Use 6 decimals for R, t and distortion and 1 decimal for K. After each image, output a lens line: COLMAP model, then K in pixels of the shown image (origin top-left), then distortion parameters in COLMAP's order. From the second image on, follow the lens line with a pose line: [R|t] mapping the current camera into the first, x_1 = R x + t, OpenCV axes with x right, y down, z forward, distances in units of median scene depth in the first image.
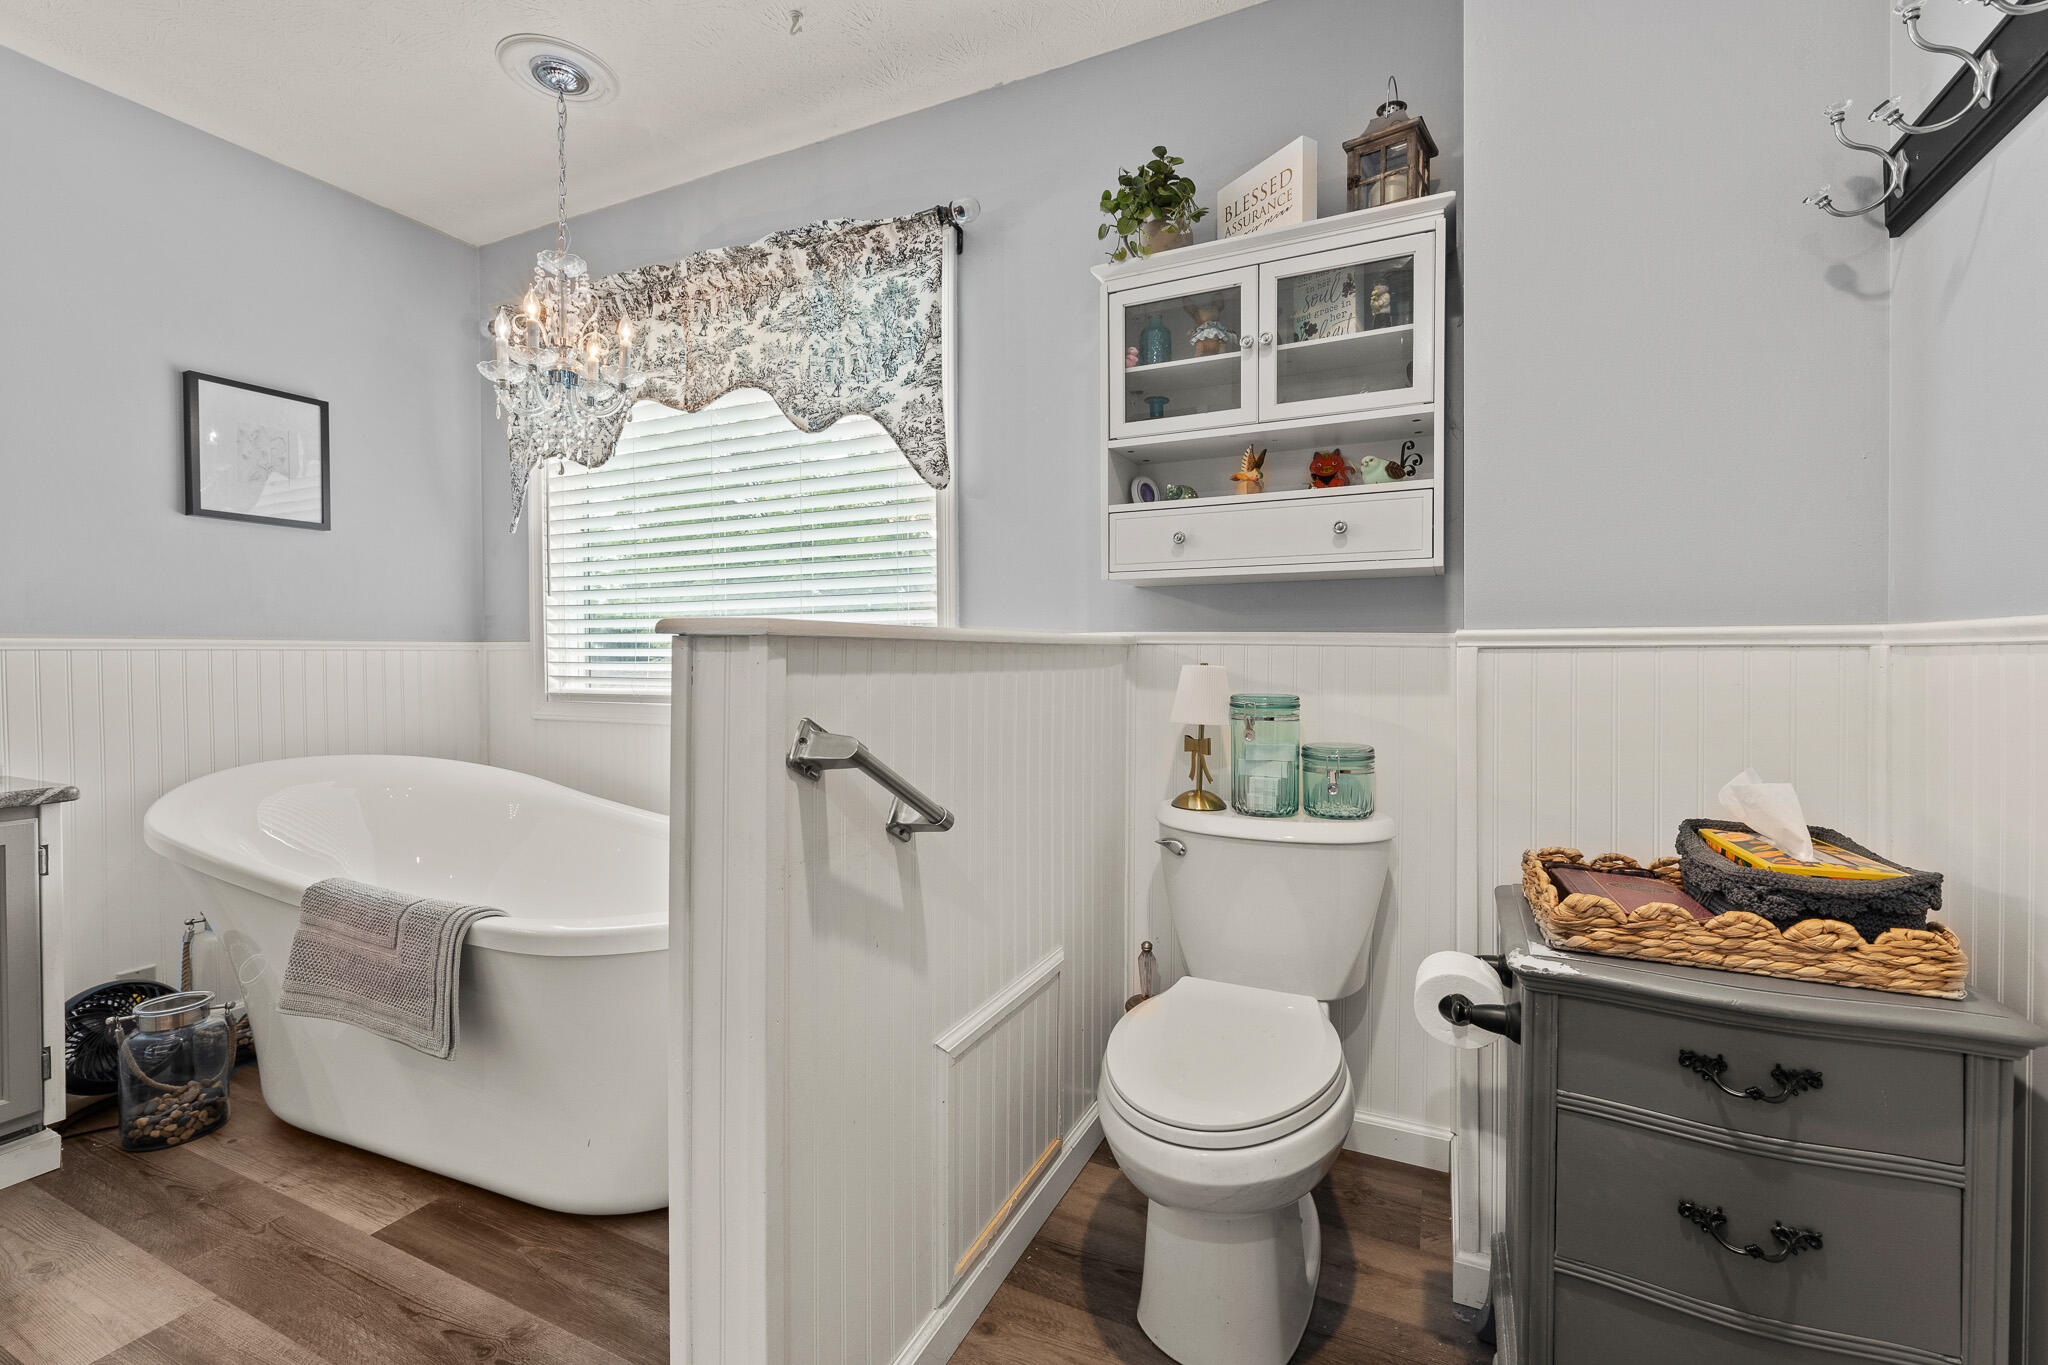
lens RADIAL K [[827.3, 0, 1025.0], [0, 827.3, 673.1], [0, 0, 1]] dist [0.000468, -0.000261]
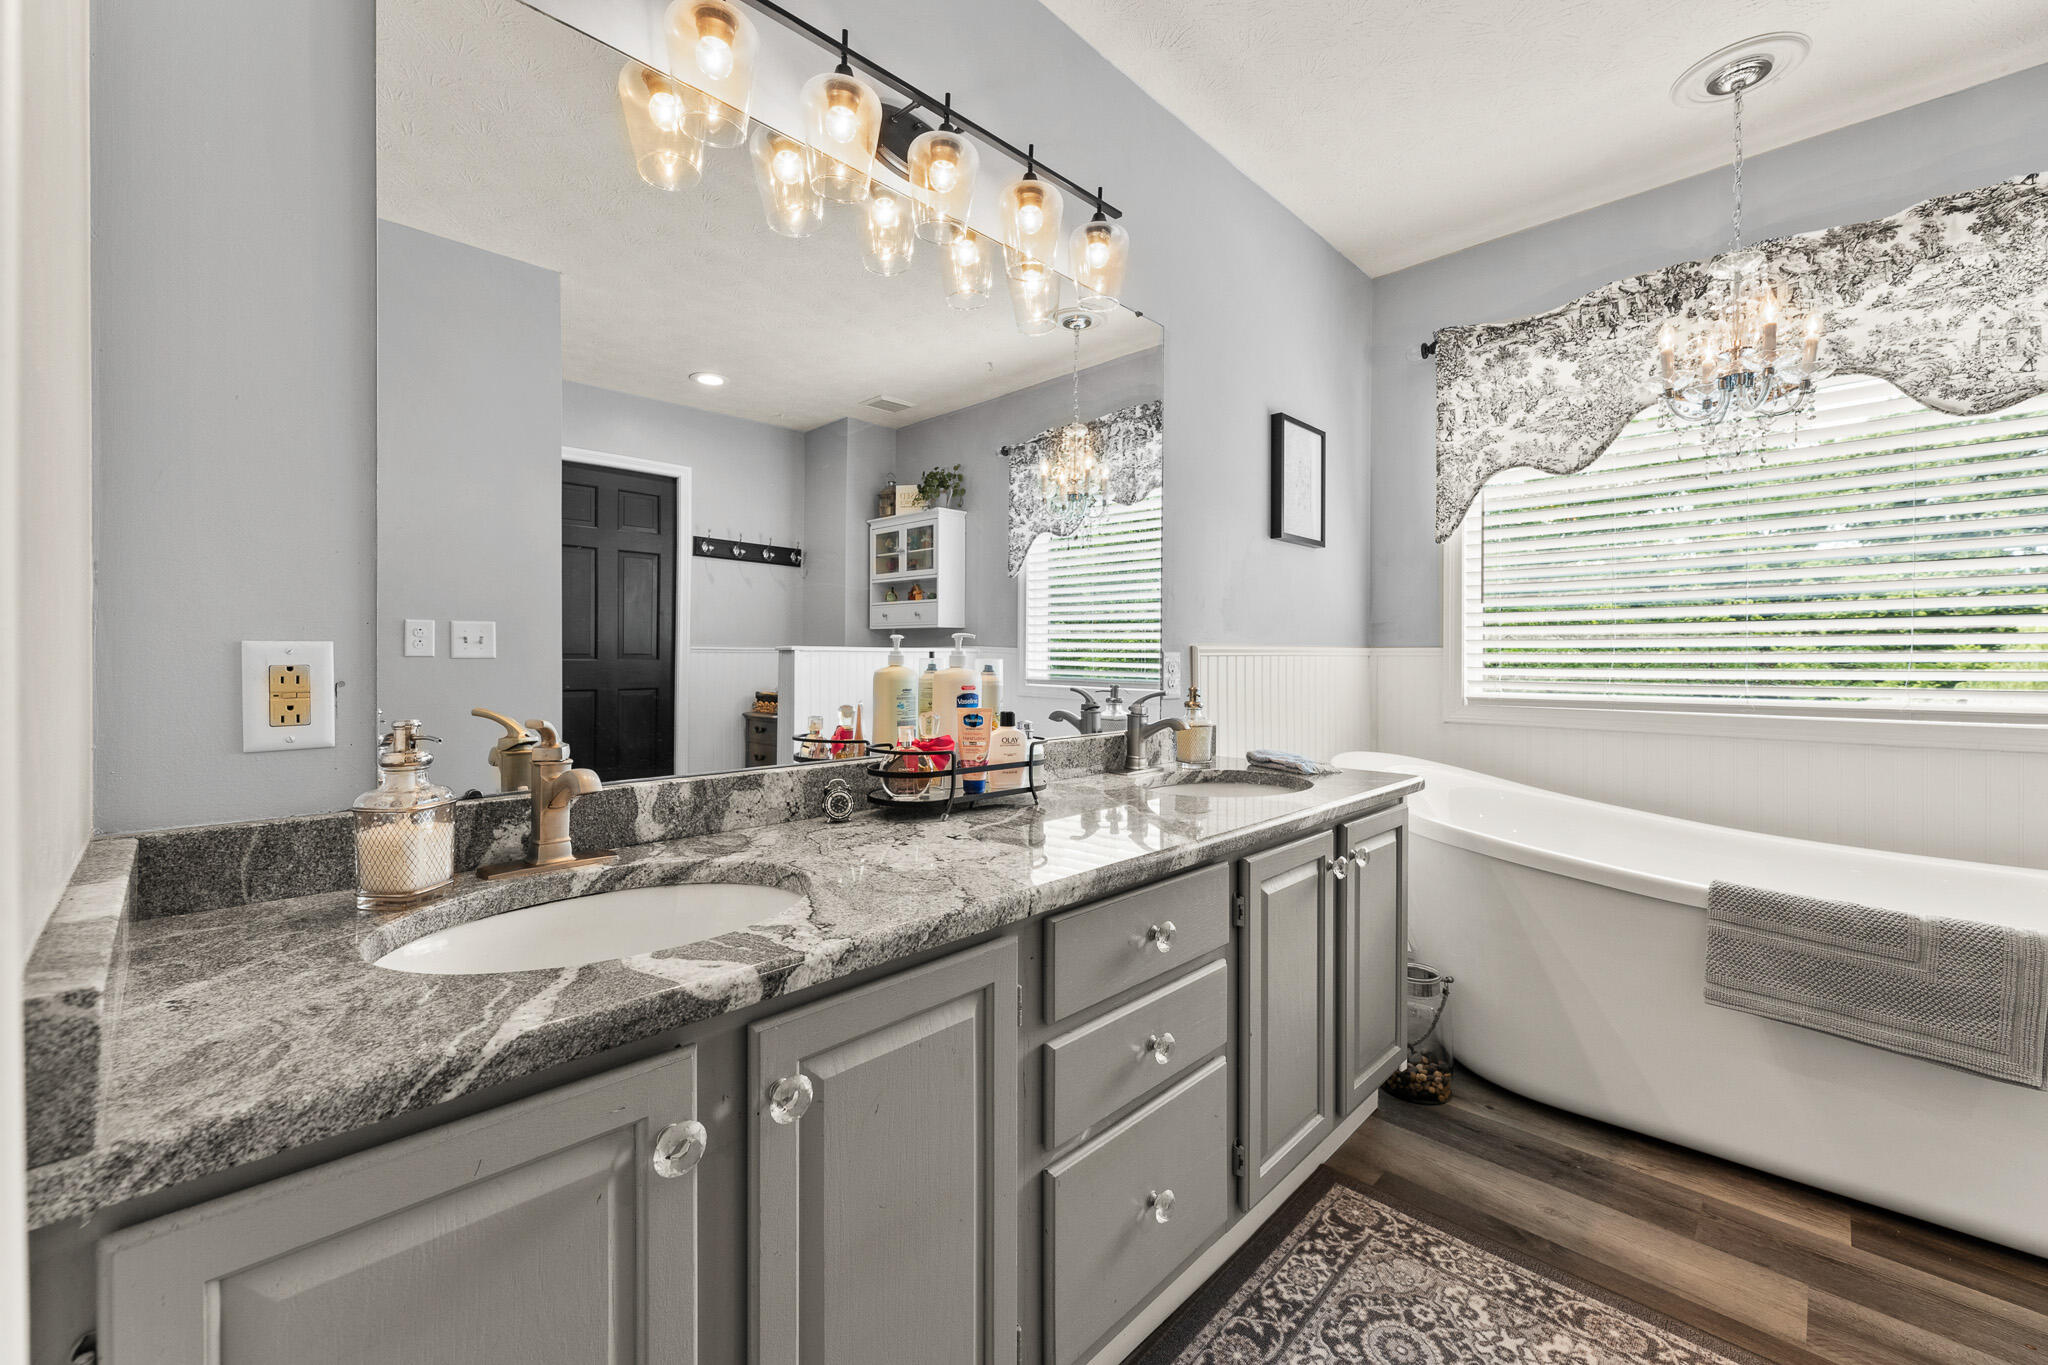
lens RADIAL K [[828.5, 0, 1020.2], [0, 828.5, 663.8], [0, 0, 1]] dist [0.003624, 0.000155]
pose [[0.939769, 0.007372, -0.341731, -0.958353], [-0.013486, 0.999789, -0.015518, 0.006059], [0.341544, 0.019192, 0.939670, -0.201905]]
